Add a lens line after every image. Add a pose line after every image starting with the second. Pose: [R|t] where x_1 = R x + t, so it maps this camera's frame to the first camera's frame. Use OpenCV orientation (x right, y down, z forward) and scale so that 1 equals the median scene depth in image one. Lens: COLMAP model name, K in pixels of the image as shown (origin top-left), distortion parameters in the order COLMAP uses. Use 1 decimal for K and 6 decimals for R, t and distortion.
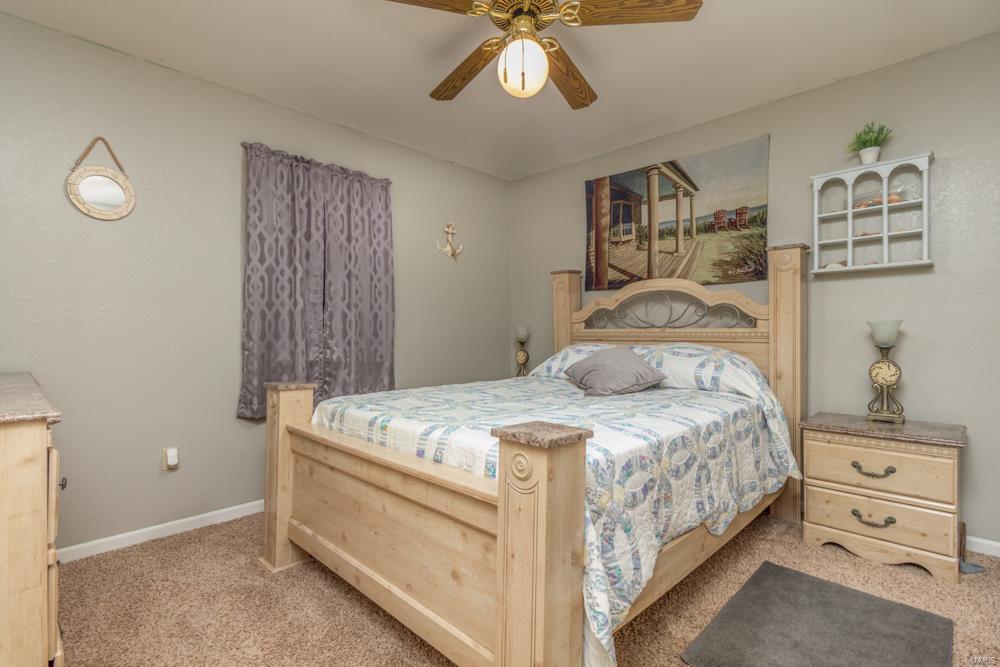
lens RADIAL K [[464.9, 0, 498.3], [0, 464.9, 336.9], [0, 0, 1]] dist [-0.001732, 0.001482]
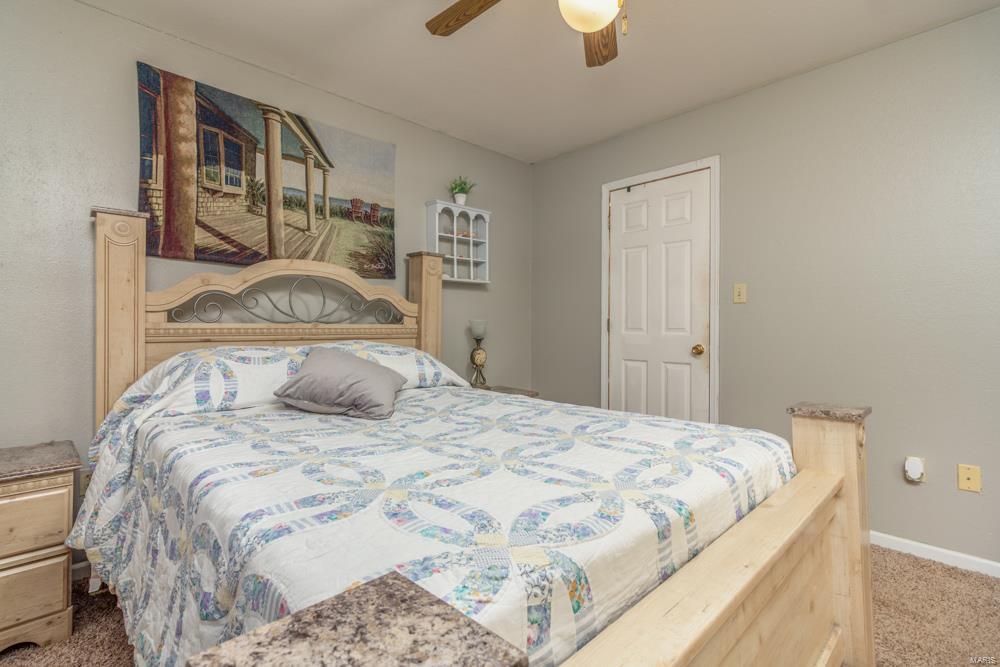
lens RADIAL K [[464.9, 0, 498.3], [0, 464.9, 324.8], [0, 0, 1]] dist [-0.001732, 0.001482]
pose [[0.025577, 0.005679, 0.999657, -0.416367], [0.009912, 0.999933, -0.005934, -0.007856], [-0.999624, 0.010060, 0.025519, 0.629942]]
